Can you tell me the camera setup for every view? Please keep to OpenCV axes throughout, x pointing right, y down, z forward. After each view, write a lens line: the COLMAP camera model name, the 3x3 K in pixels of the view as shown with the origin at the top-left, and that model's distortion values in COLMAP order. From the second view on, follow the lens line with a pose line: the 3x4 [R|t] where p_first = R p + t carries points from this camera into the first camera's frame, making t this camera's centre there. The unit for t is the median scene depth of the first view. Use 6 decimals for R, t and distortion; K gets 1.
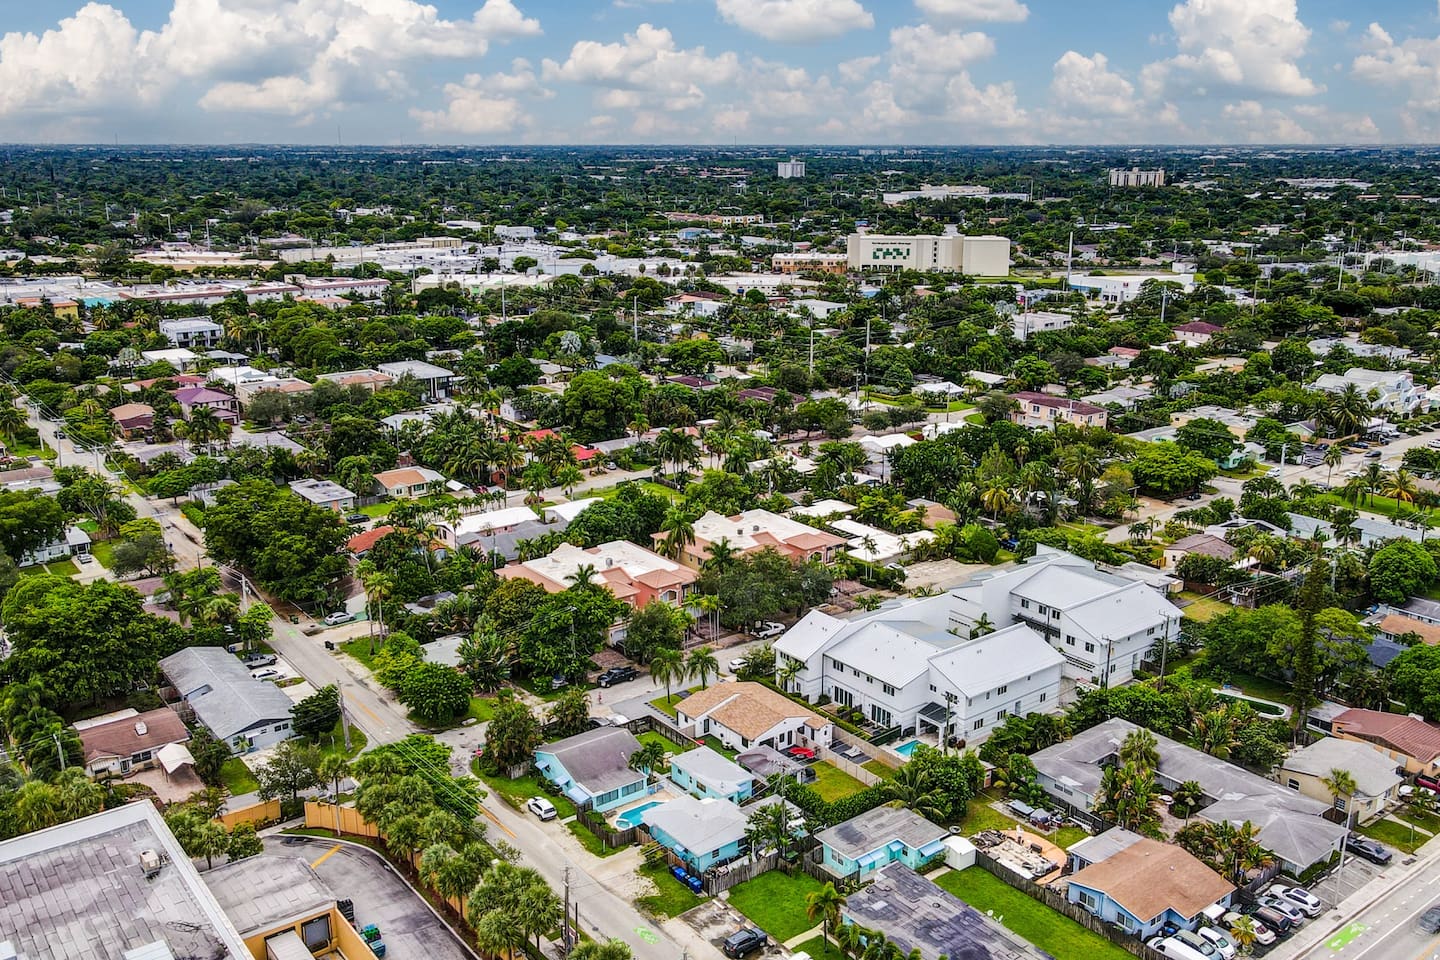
lens RADIAL K [[1242.9, 0, 752.0], [0, 1242.9, 512.1], [0, 0, 1]] dist [0.002504, 0.010587]
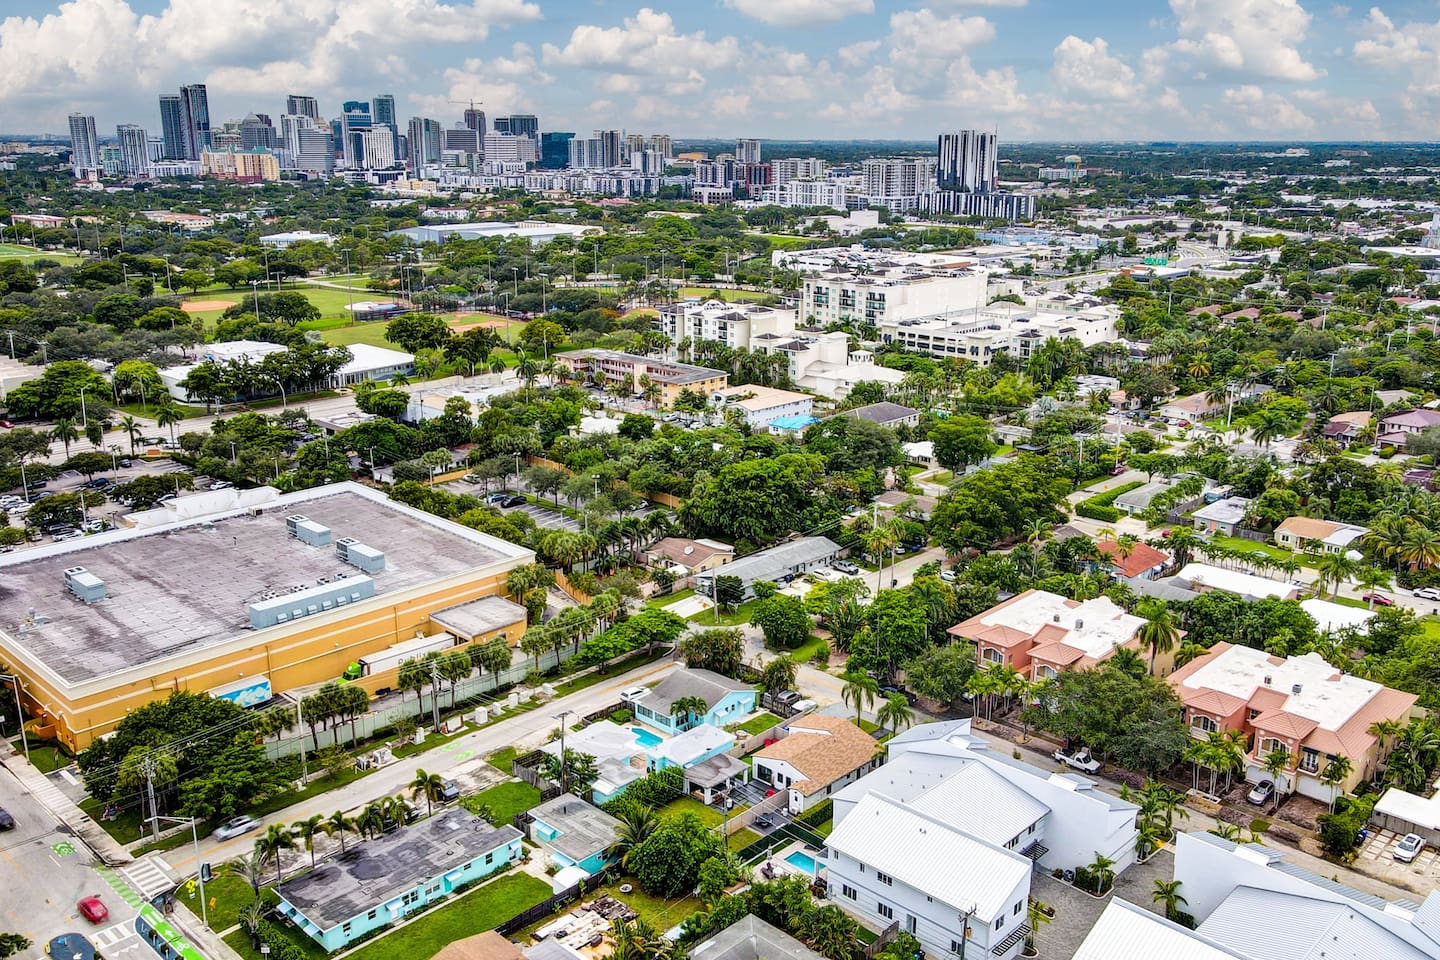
lens RADIAL K [[1278.9, 0, 723.9], [0, 1278.9, 481.5], [0, 0, 1]] dist [-0.017978, 0.093308]
pose [[0.133161, 0.262408, -0.955725, 0.868981], [-0.290772, 0.932221, 0.215441, -0.221153], [0.947481, 0.249209, 0.200436, 0.690613]]
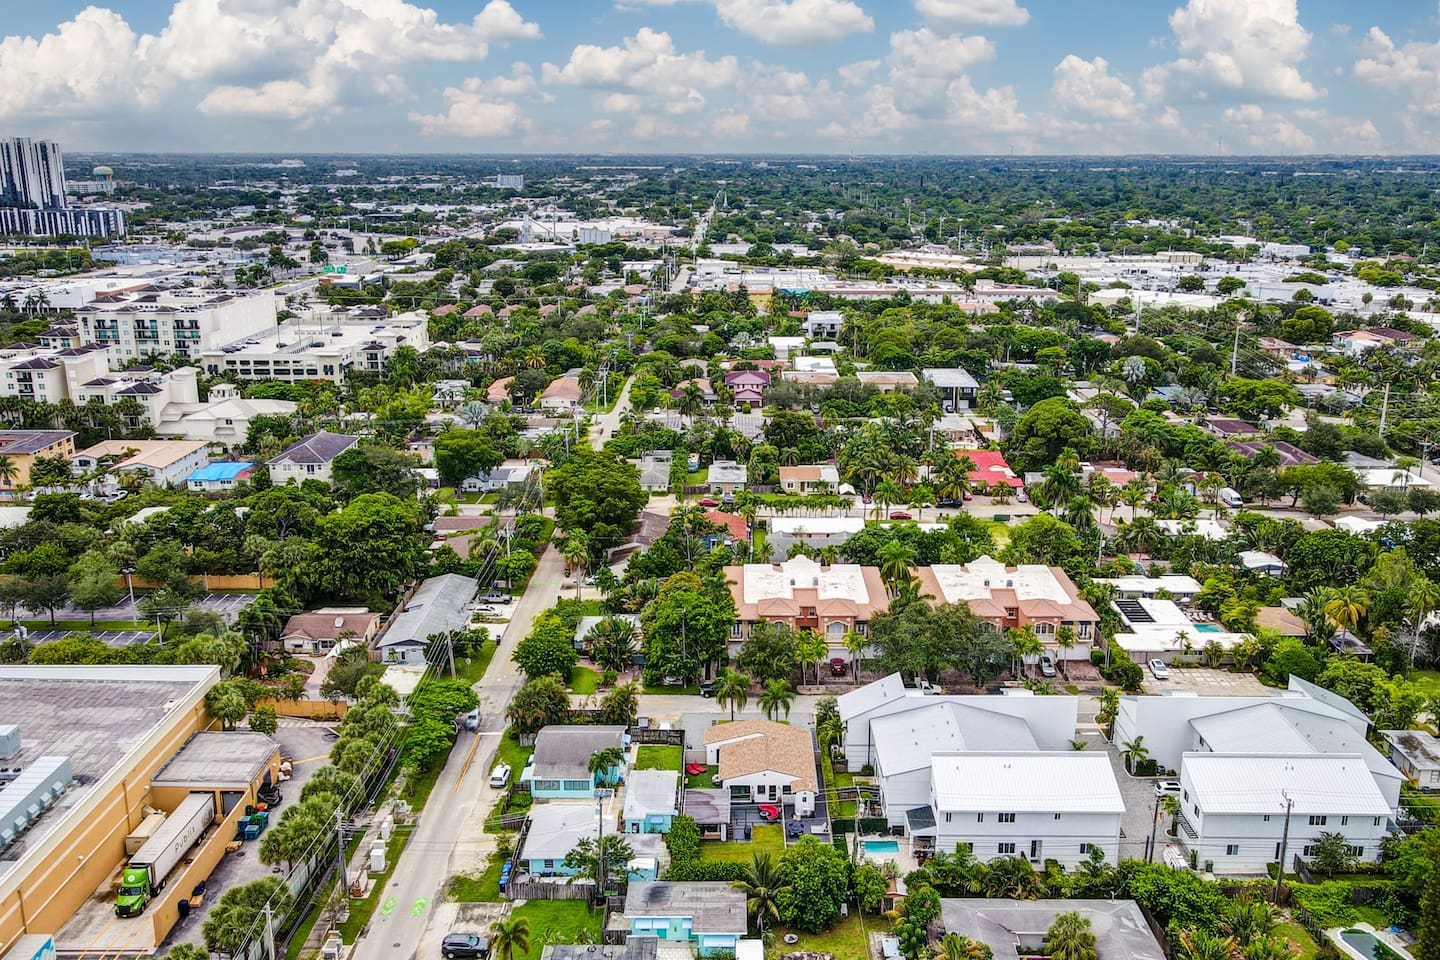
lens RADIAL K [[1281.6, 0, 754.4], [0, 1281.6, 484.8], [0, 0, 1]] dist [-0.018194, 0.068815]
pose [[0.785786, 0.159889, -0.597475, 0.538227], [-0.181189, 0.983136, 0.024798, -0.061995], [0.591364, 0.088770, 0.801504, 0.209970]]
